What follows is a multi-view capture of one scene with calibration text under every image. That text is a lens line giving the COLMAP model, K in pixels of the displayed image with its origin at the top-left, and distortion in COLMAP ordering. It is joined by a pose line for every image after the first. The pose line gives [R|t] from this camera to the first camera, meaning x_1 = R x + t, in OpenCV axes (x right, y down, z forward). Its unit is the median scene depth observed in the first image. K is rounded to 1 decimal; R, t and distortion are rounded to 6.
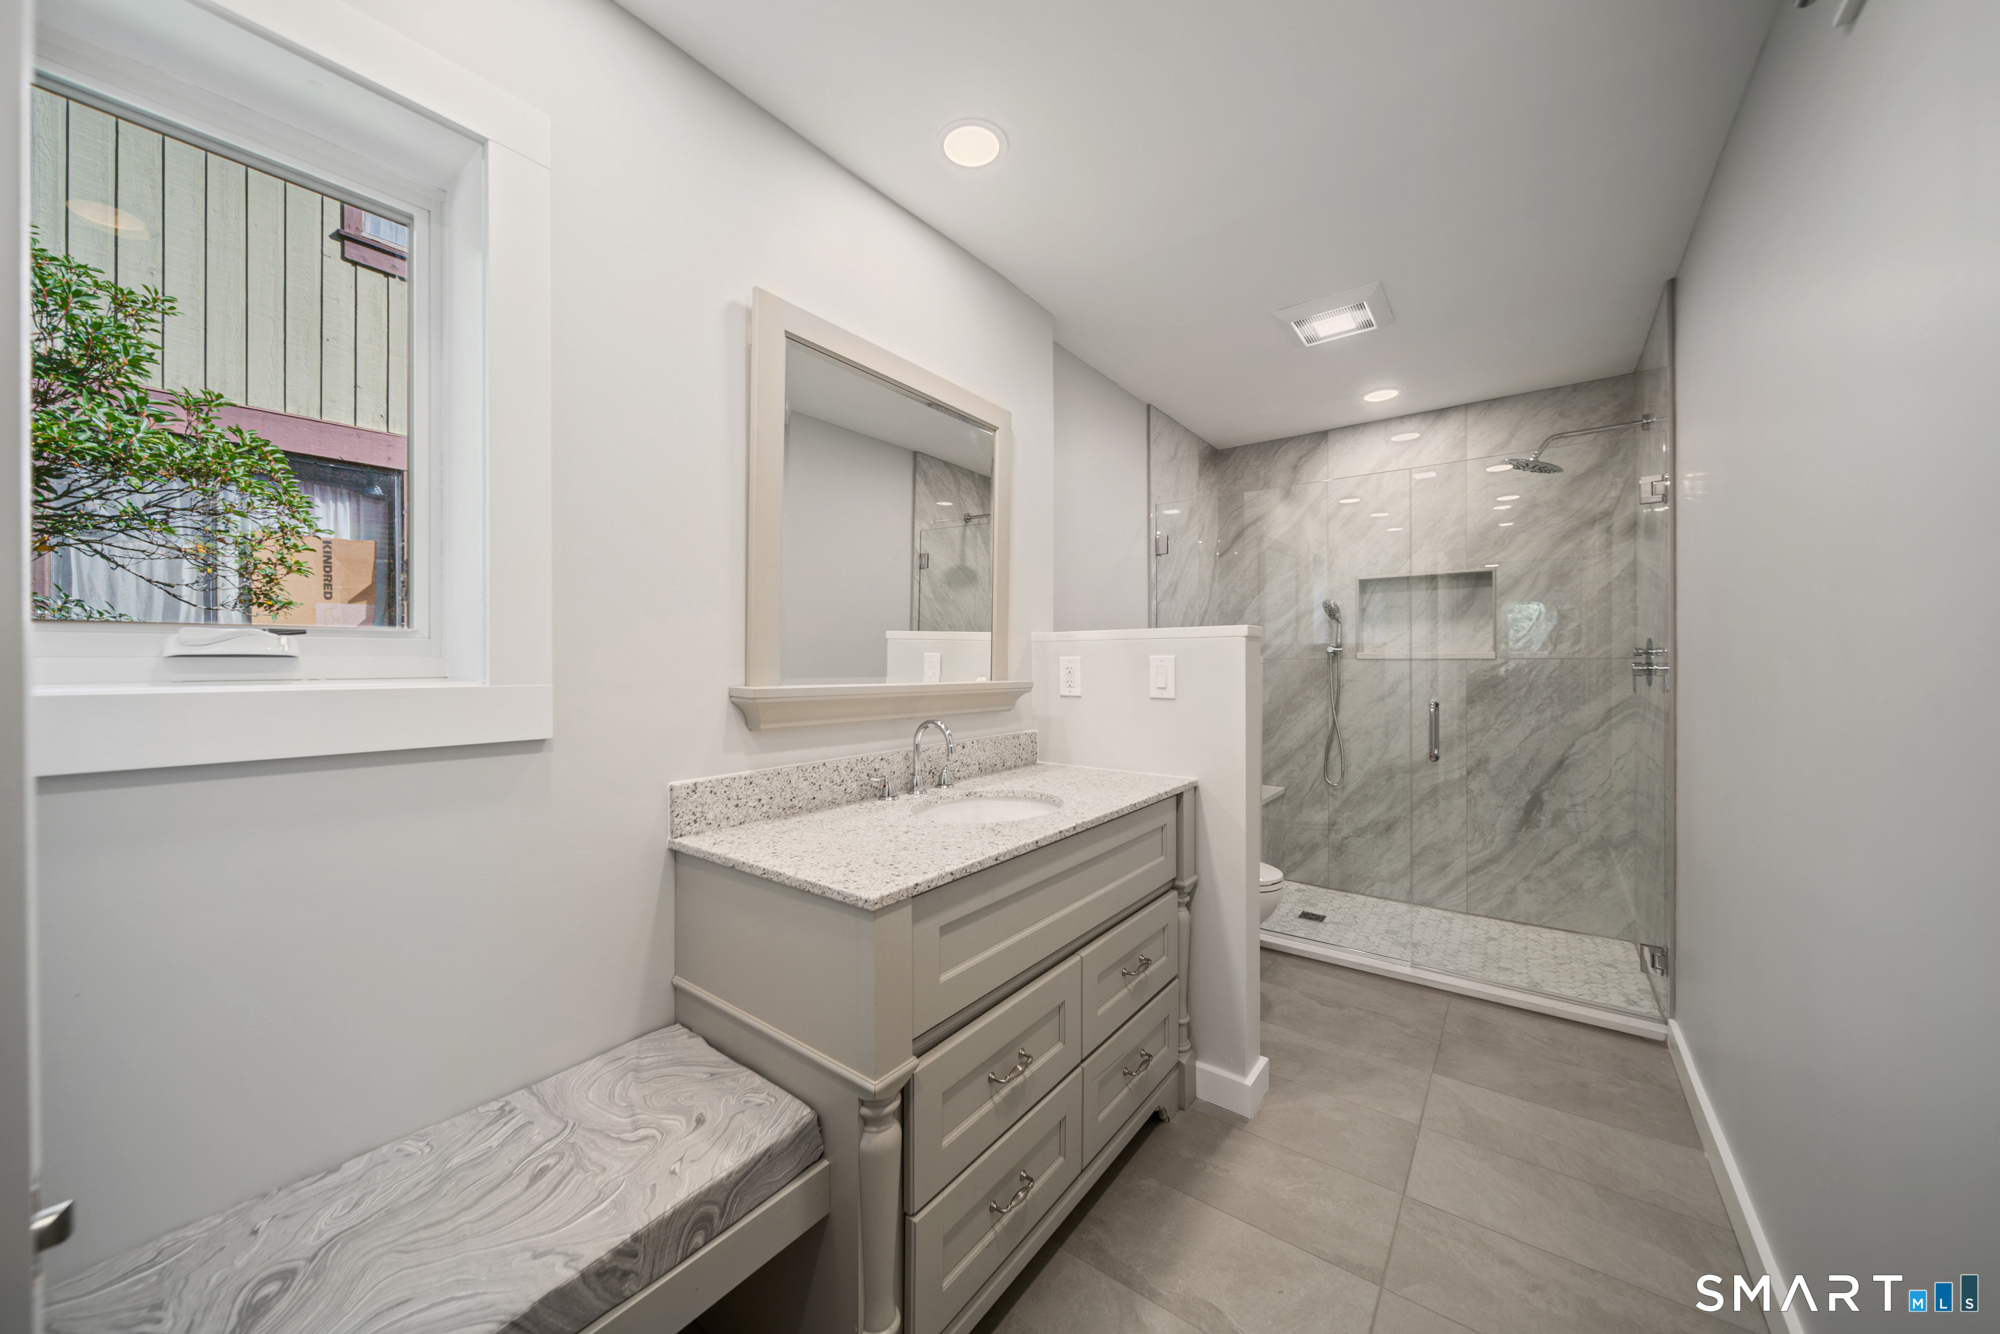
lens RADIAL K [[700.1, 0, 990.1], [0, 700.1, 661.3], [0, 0, 1]] dist [-0.001916, -0.001306]
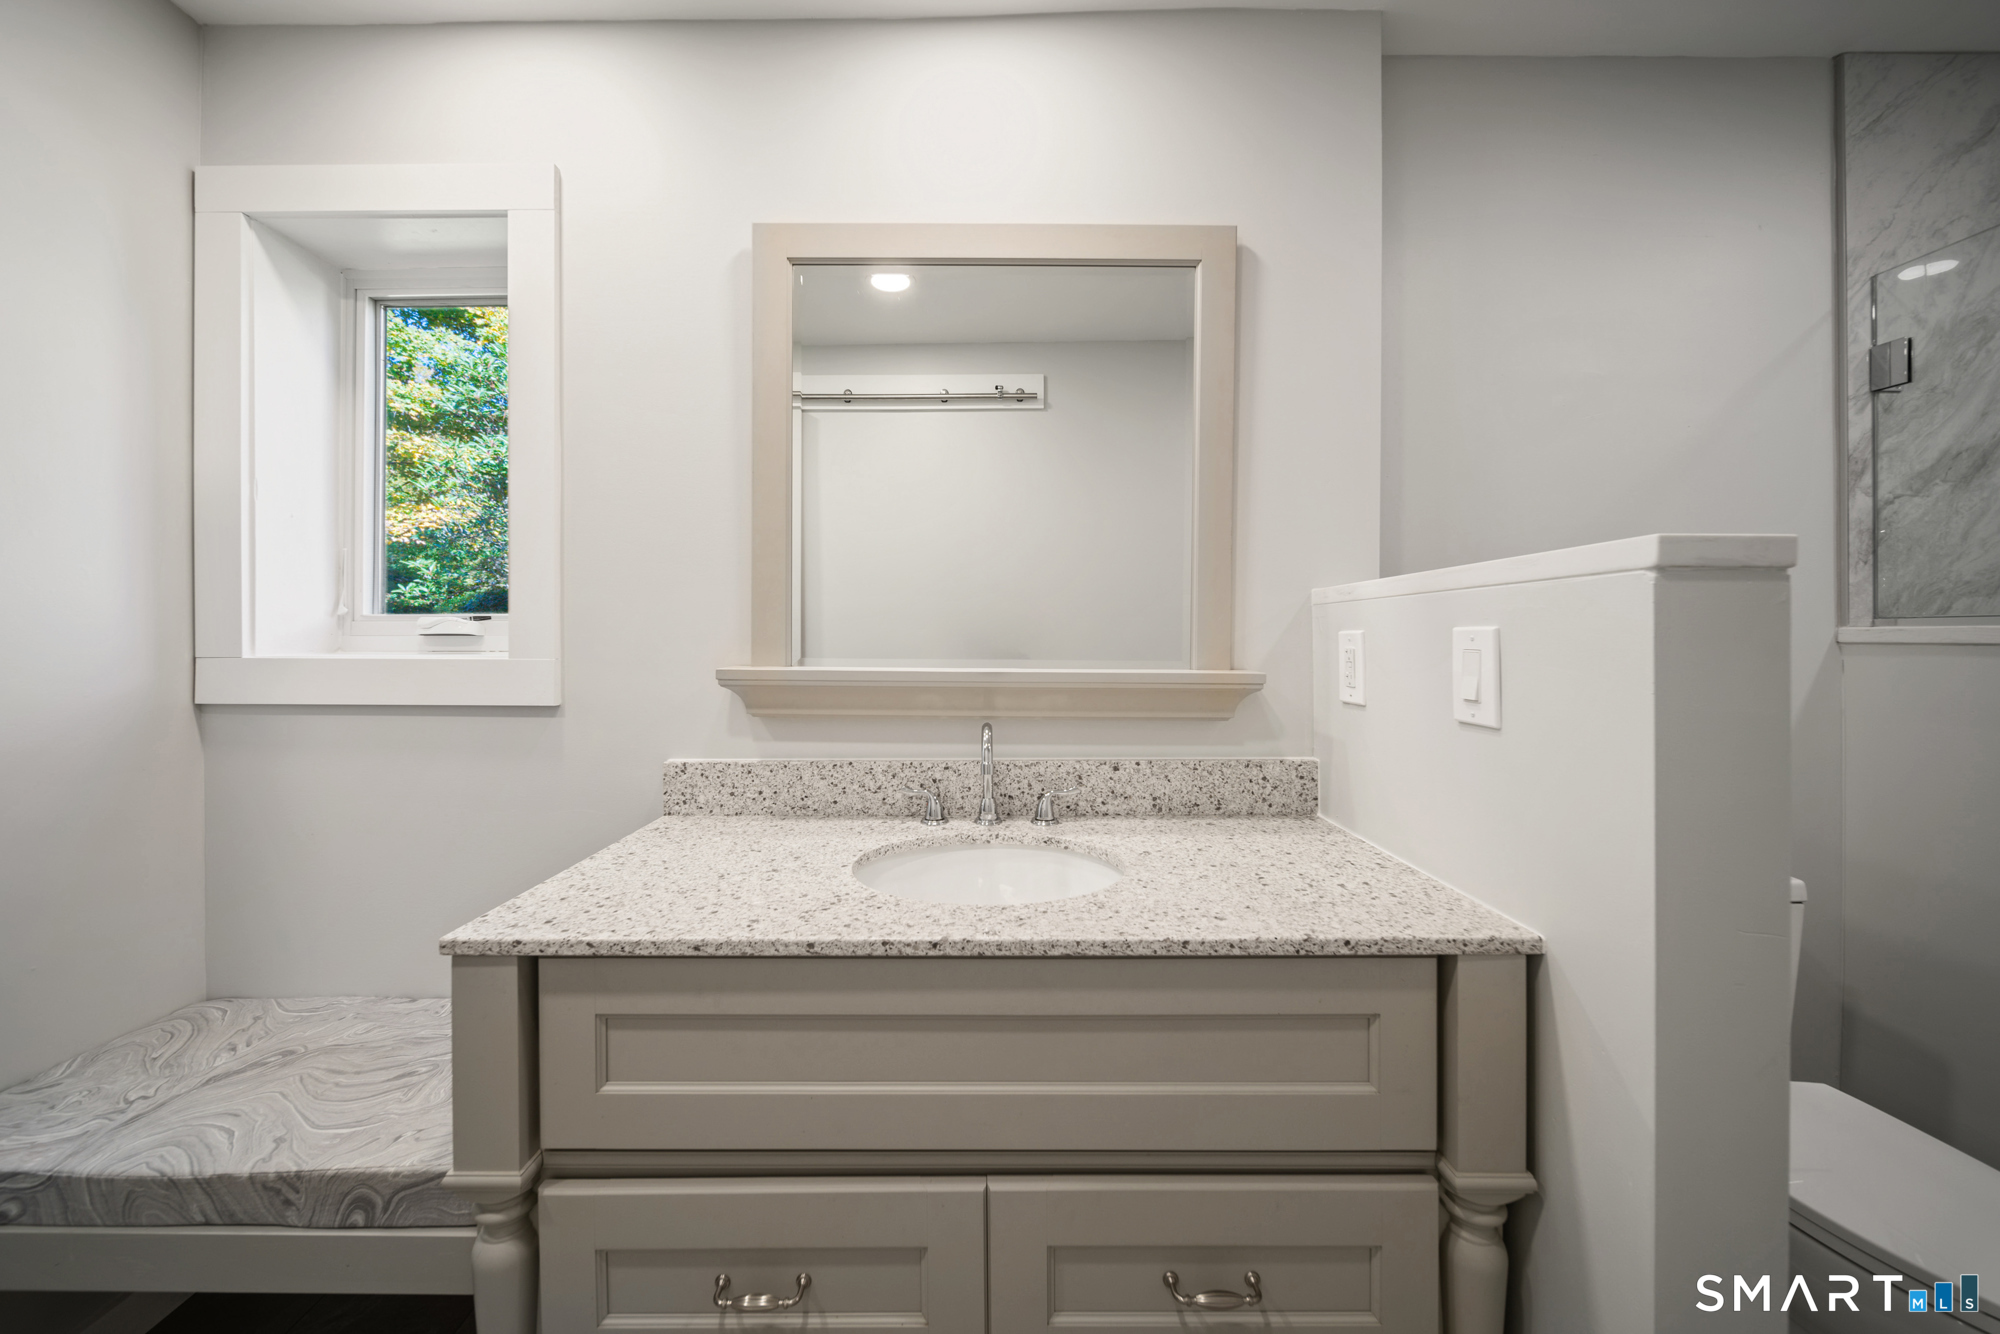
lens RADIAL K [[700.1, 0, 986.7], [0, 700.1, 641.9], [0, 0, 1]] dist [-0.001916, -0.001306]
pose [[0.605250, 0.004147, -0.796025, 0.539050], [0.000502, 0.999984, 0.005591, -0.000465], [0.796036, -0.003783, 0.605238, 0.657307]]
